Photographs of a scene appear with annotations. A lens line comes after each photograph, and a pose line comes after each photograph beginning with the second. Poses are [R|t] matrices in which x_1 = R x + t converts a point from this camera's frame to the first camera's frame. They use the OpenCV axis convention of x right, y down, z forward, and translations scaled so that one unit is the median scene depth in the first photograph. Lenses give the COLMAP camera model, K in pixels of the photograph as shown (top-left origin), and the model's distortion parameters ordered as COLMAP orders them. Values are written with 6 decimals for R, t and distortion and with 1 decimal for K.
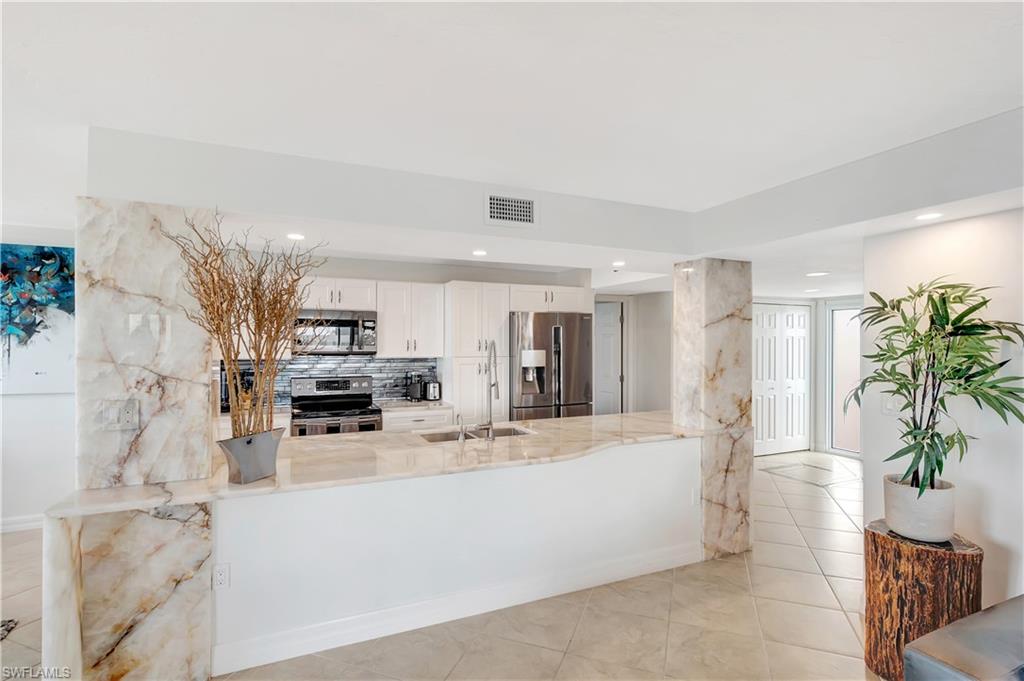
lens RADIAL K [[498.2, 0, 504.2], [0, 498.2, 341.1], [0, 0, 1]] dist [-0.002864, 0.000578]
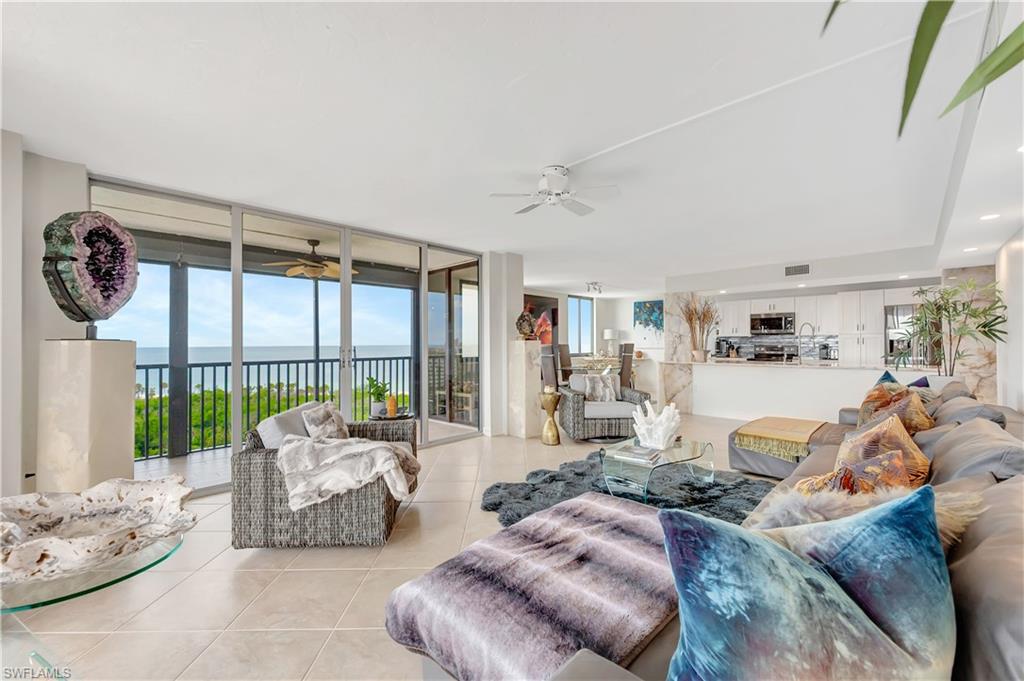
lens RADIAL K [[410.7, 0, 513.7], [0, 410.7, 340.0], [0, 0, 1]] dist [0.002882, -0.000045]
pose [[0.385016, -0.011381, -0.922840, 1.032691], [0.006360, 0.999933, -0.009678, 0.074828], [0.922888, -0.002143, 0.385062, -0.847400]]
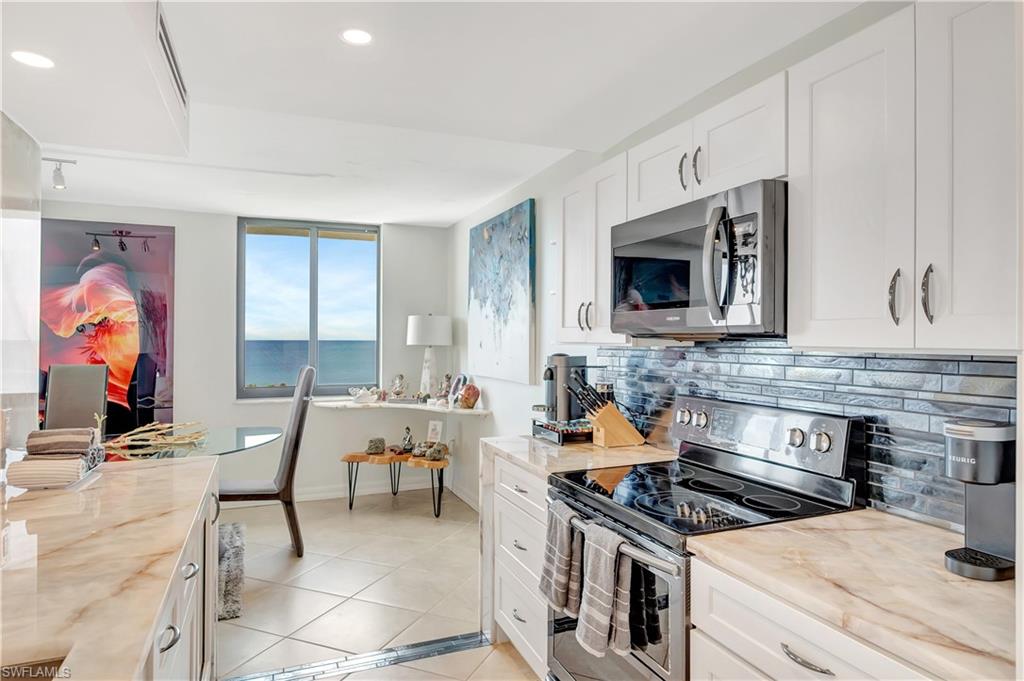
lens RADIAL K [[613.3, 0, 513.9], [0, 613.3, 331.4], [0, 0, 1]] dist [-0.002013, -0.000249]
pose [[-0.037157, -0.014787, -0.999200, 0.107470], [0.000859, 0.999890, -0.014829, 0.035430], [0.999309, -0.001409, -0.037141, 1.066782]]
